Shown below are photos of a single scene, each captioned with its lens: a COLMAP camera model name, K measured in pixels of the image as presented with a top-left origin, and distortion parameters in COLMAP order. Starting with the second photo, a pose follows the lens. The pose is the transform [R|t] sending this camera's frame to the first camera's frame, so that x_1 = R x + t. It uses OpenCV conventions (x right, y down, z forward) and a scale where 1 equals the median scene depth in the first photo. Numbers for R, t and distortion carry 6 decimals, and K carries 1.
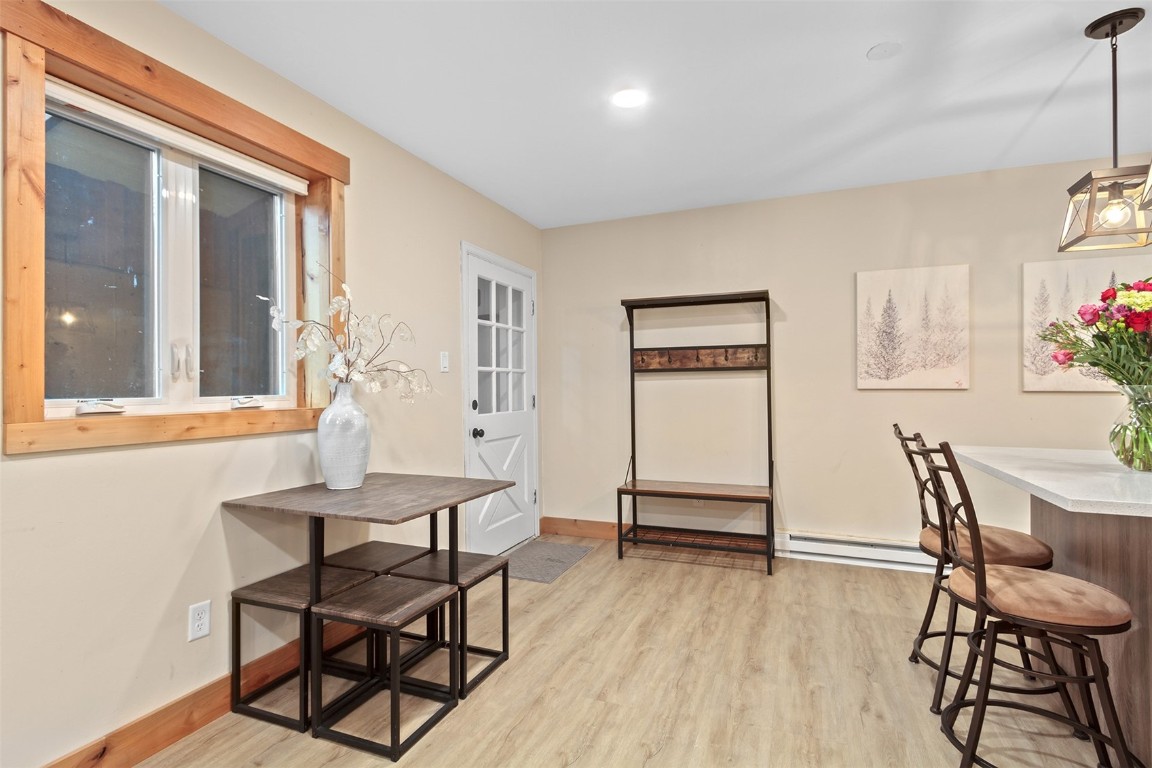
lens RADIAL K [[591.8, 0, 555.4], [0, 591.8, 384.2], [0, 0, 1]] dist [0.008332, -0.000731]
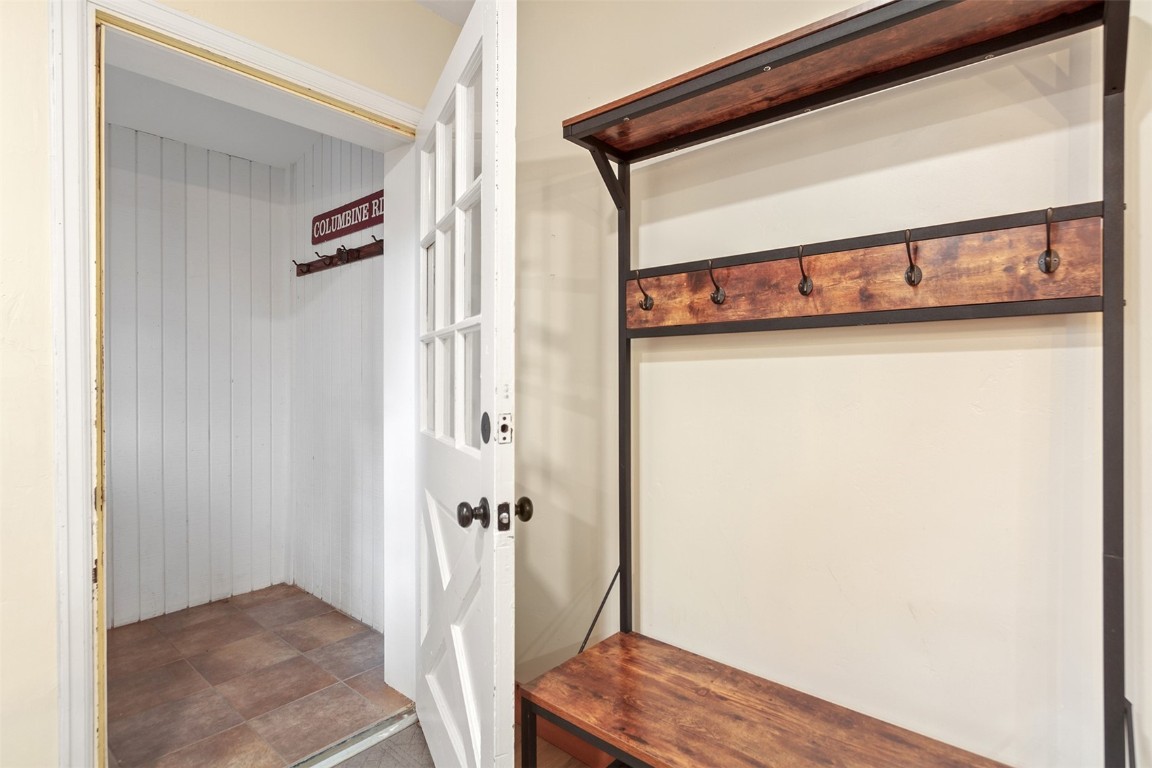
lens RADIAL K [[591.8, 0, 574.7], [0, 591.8, 379.0], [0, 0, 1]] dist [0.008332, -0.000731]
pose [[0.943300, 0.008390, -0.331836, 0.246543], [-0.001650, 0.999787, 0.020590, -0.003061], [0.331938, -0.018875, 0.943112, 0.732559]]
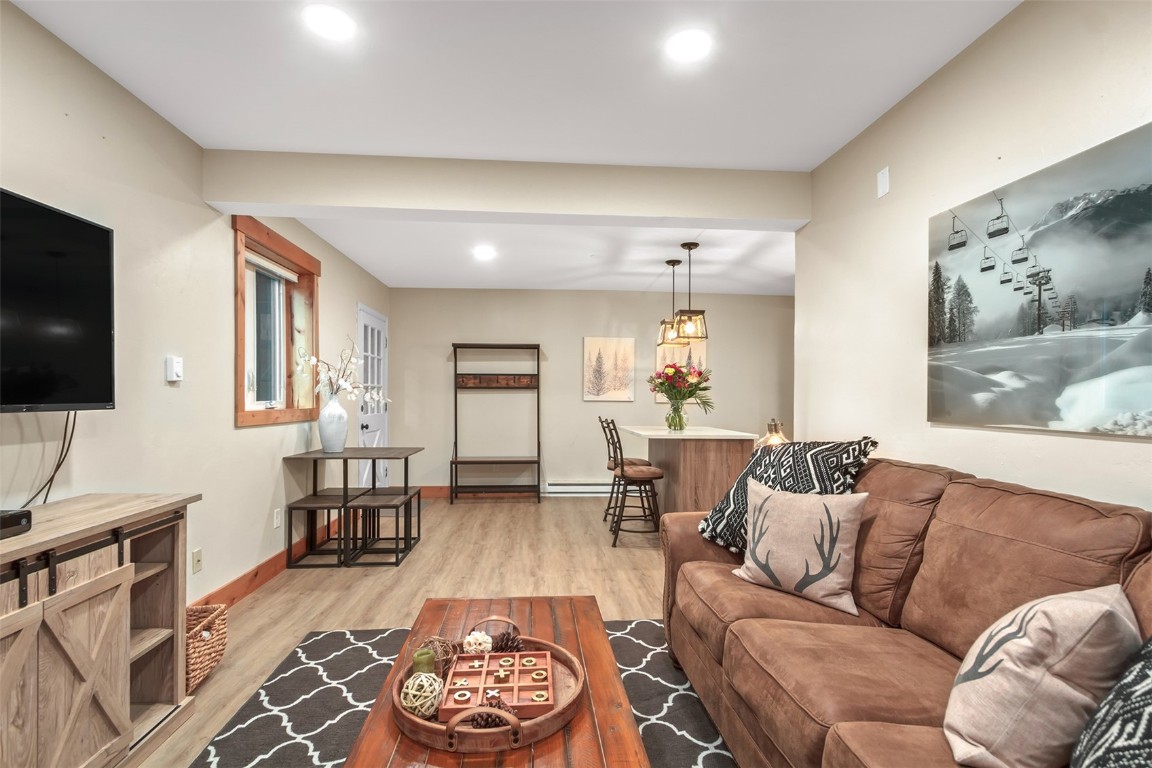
lens RADIAL K [[544.9, 0, 572.5], [0, 544.9, 398.2], [0, 0, 1]] dist [0.004442, -0.003014]
pose [[0.896999, 0.012246, 0.441863, -0.258380], [-0.014969, 0.999884, 0.002677, -0.003753], [-0.441779, -0.009016, 0.897079, -0.482975]]
